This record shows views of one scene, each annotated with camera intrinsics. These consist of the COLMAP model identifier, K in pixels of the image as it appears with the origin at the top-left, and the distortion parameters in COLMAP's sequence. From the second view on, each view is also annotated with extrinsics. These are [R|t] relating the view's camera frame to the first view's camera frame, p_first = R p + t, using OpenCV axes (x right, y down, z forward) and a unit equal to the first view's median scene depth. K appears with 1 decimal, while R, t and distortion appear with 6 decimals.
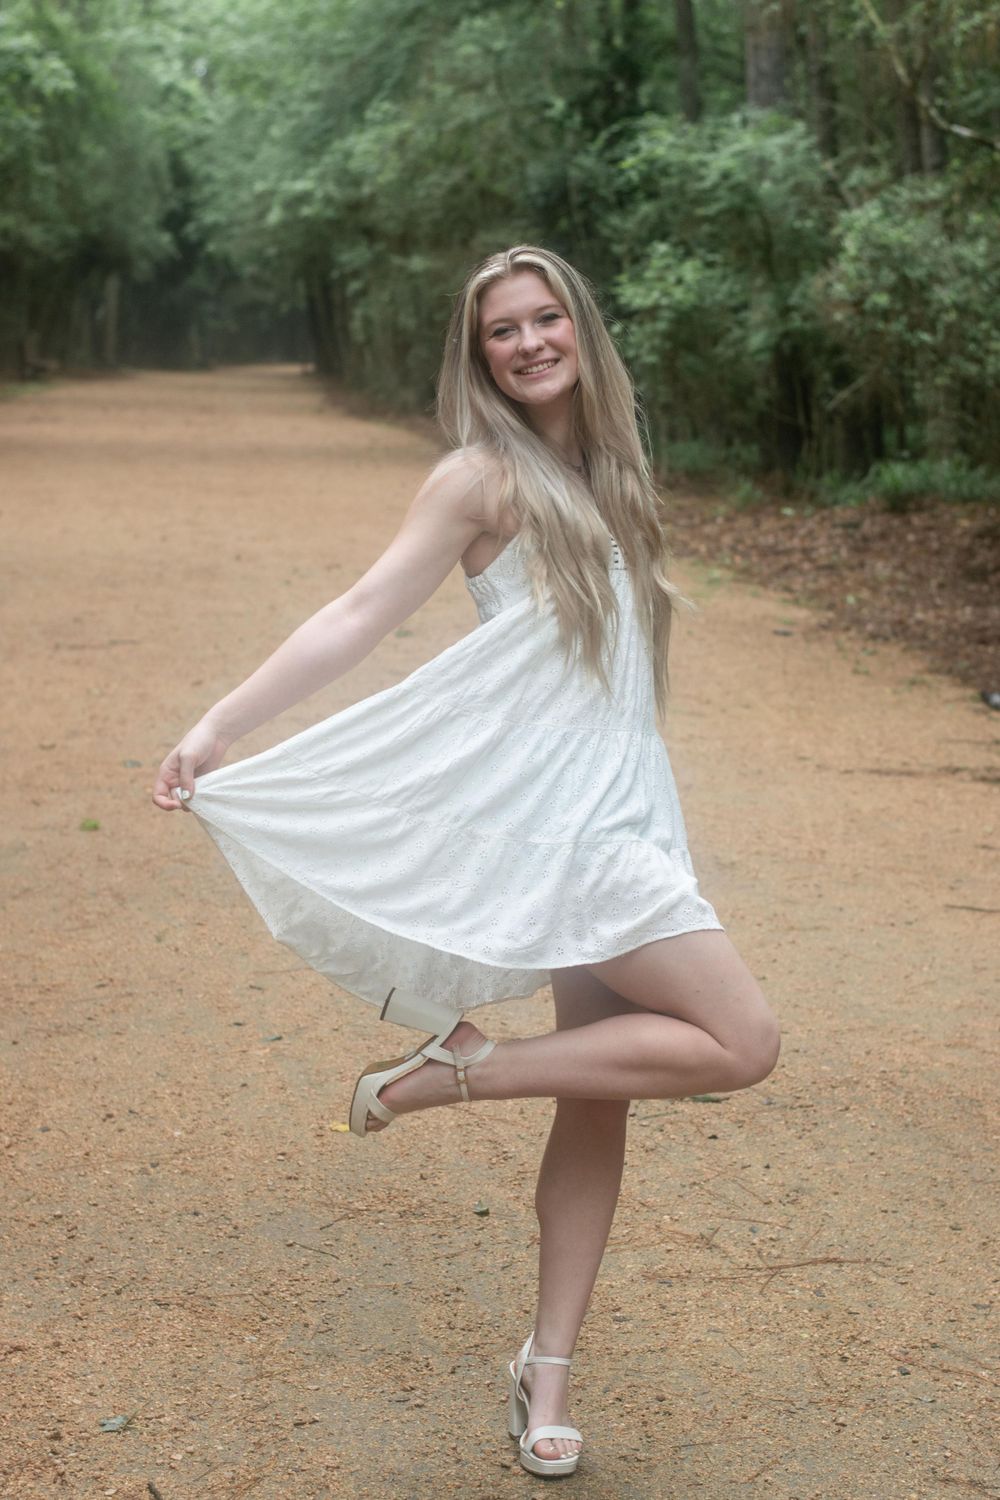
lens RADIAL K [[3252.5, 0, 500.0], [0, 3252.5, 750.0], [0, 0, 1]] dist [0.082604, -0.642139]
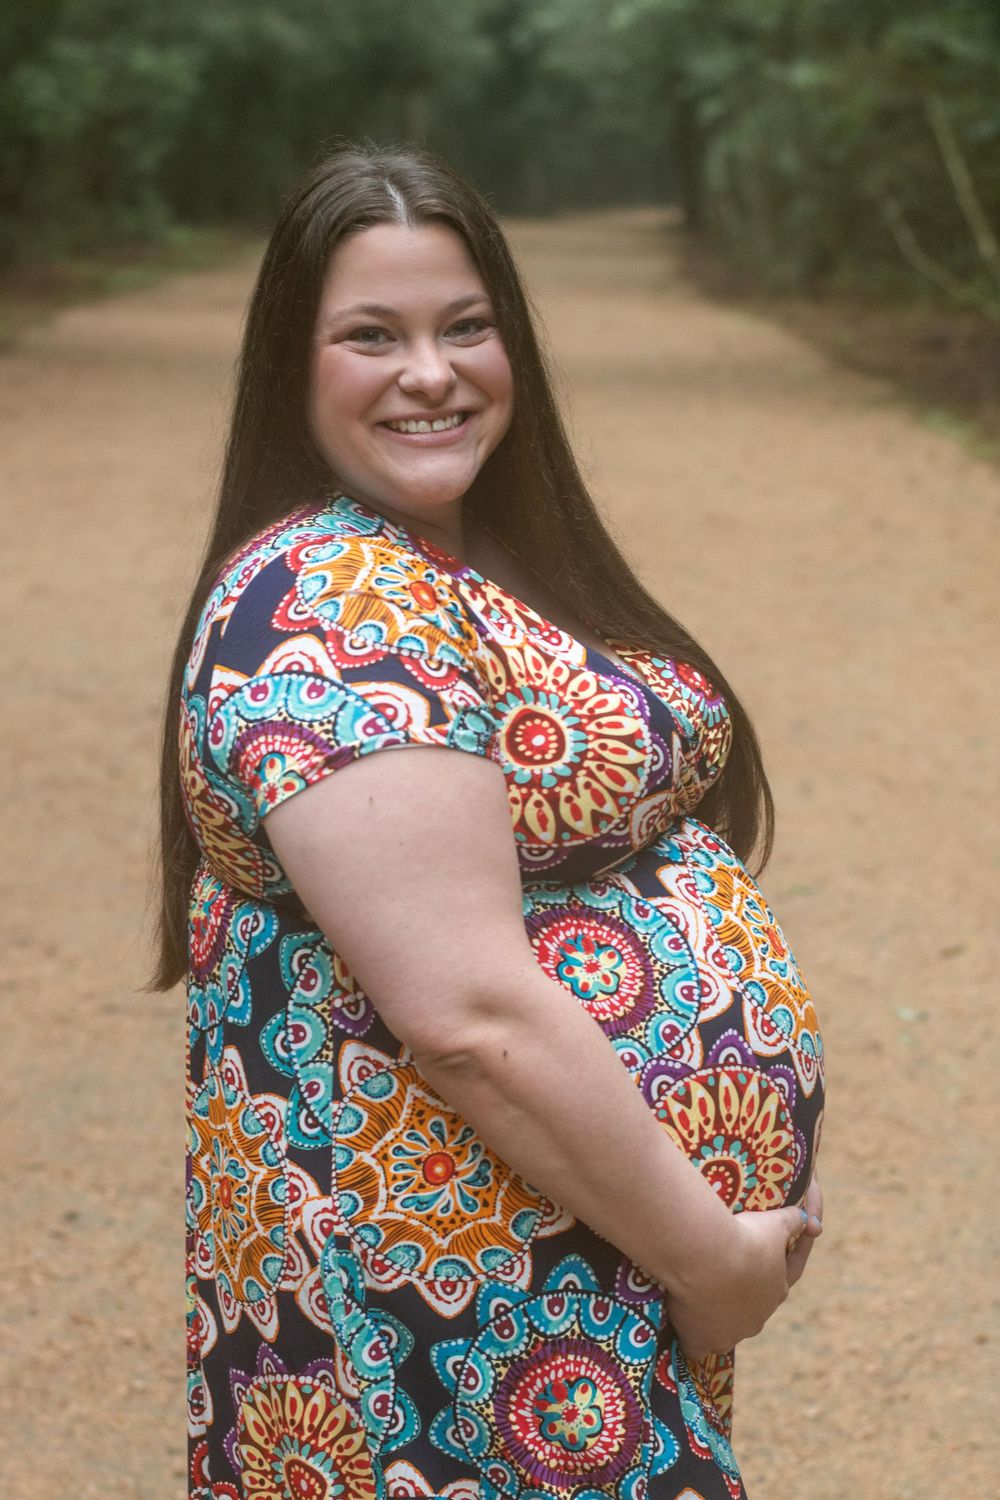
lens RADIAL K [[3709.8, 0, 219.0], [0, 3709.8, 725.3], [0, 0, 1]] dist [0.977156, -11.444995]
pose [[0.983317, 0.035665, -0.178371, -0.000477], [-0.032350, 0.999246, 0.021459, -0.049920], [0.179002, -0.015331, 0.983729, 0.371523]]
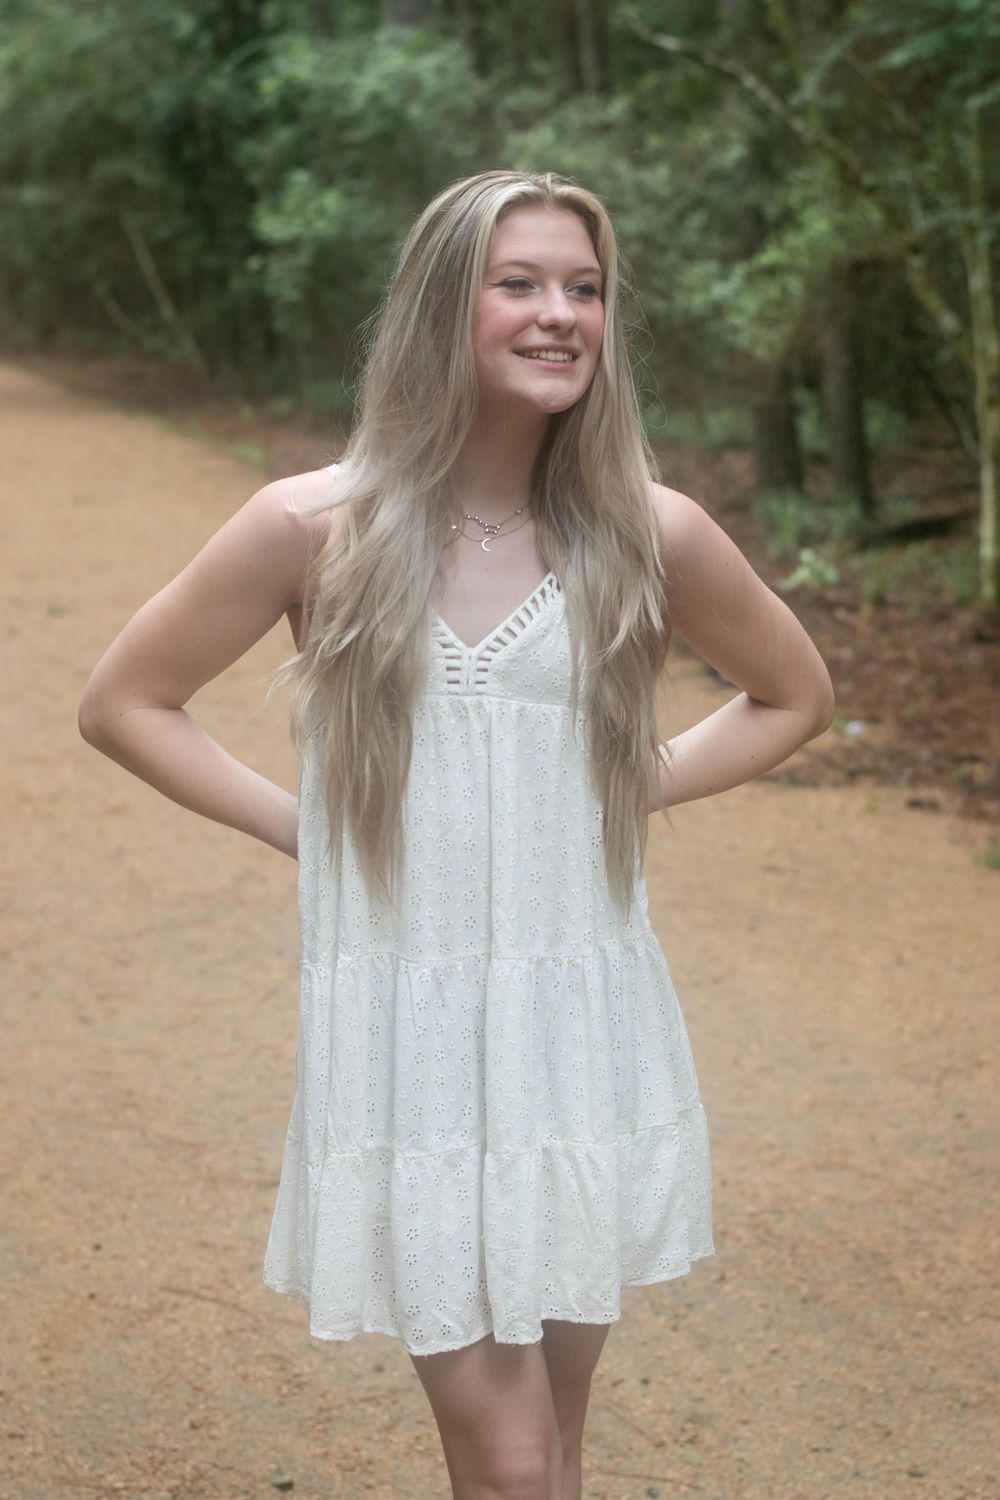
lens RADIAL K [[3252.5, 0, 500.0], [0, 3252.5, 750.0], [0, 0, 1]] dist [0.082604, -0.642139]
pose [[0.992743, -0.027015, 0.117185, -0.008881], [0.024565, 0.999449, 0.022304, -0.008975], [-0.117723, -0.019263, 0.992860, 0.060853]]
